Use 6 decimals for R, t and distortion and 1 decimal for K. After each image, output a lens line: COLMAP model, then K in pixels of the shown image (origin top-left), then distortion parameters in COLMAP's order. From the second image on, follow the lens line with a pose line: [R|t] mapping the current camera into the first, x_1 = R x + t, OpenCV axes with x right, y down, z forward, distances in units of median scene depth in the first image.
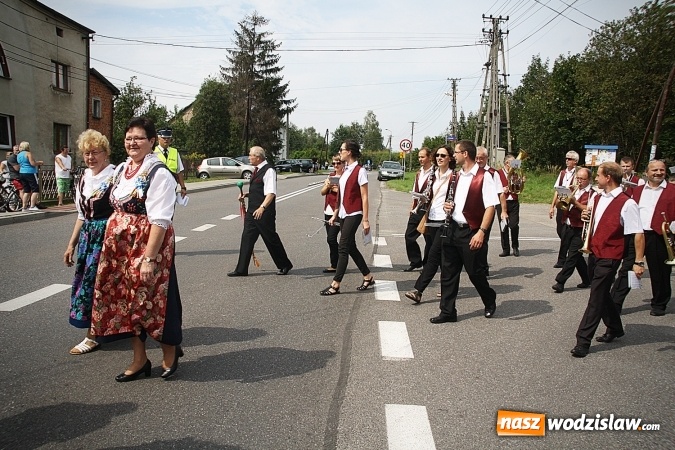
lens RADIAL K [[598.4, 0, 336.7], [0, 598.4, 221.8], [0, 0, 1]] dist [-0.510858, 0.857552]
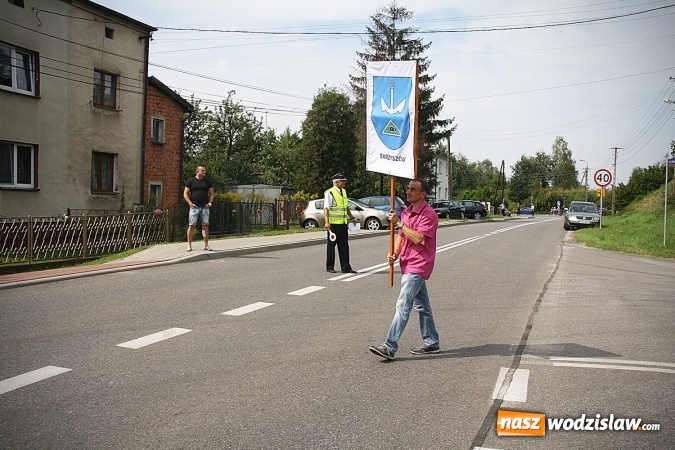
lens RADIAL K [[733.3, 0, 335.8], [0, 733.3, 222.8], [0, 0, 1]] dist [-0.485396, 1.110634]
pose [[0.966839, -0.009697, -0.255204, 0.018938], [-0.009719, 0.997158, -0.074713, -0.010722], [0.255203, 0.074715, 0.963996, 0.111114]]
